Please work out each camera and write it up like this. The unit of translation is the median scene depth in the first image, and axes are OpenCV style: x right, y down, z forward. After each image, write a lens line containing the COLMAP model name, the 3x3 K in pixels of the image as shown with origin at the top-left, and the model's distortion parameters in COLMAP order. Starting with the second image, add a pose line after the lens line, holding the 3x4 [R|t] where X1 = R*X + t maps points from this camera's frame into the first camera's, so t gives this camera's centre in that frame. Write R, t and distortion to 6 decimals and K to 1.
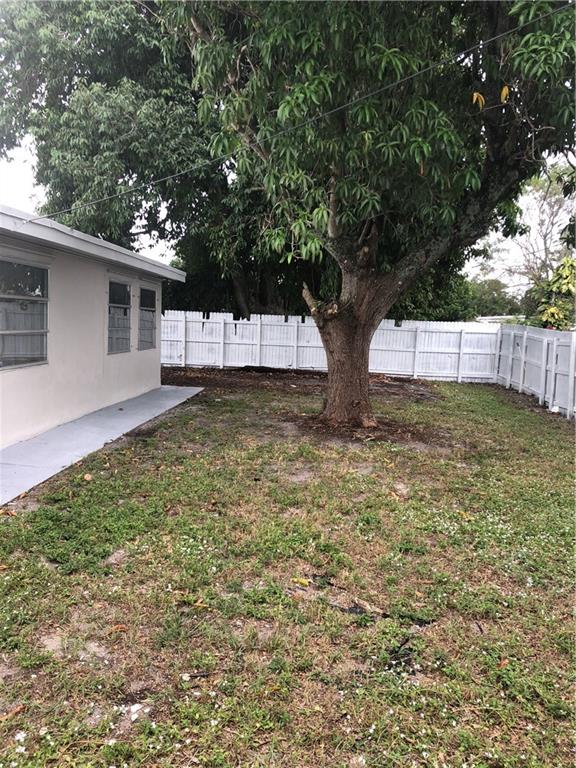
lens RADIAL K [[614.3, 0, 279.3], [0, 614.3, 383.5], [0, 0, 1]] dist [0.049712, -0.056474]
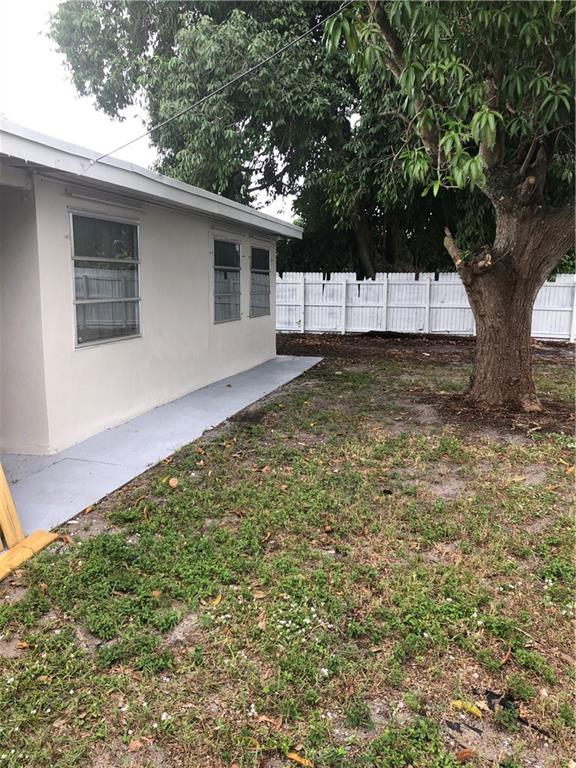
lens RADIAL K [[614.3, 0, 279.3], [0, 614.3, 383.5], [0, 0, 1]] dist [0.049712, -0.056474]
pose [[0.979959, 0.002154, -0.199189, -0.008137], [0.010049, 0.998134, 0.060233, -0.011014], [0.198947, -0.061027, 0.978108, 0.122923]]
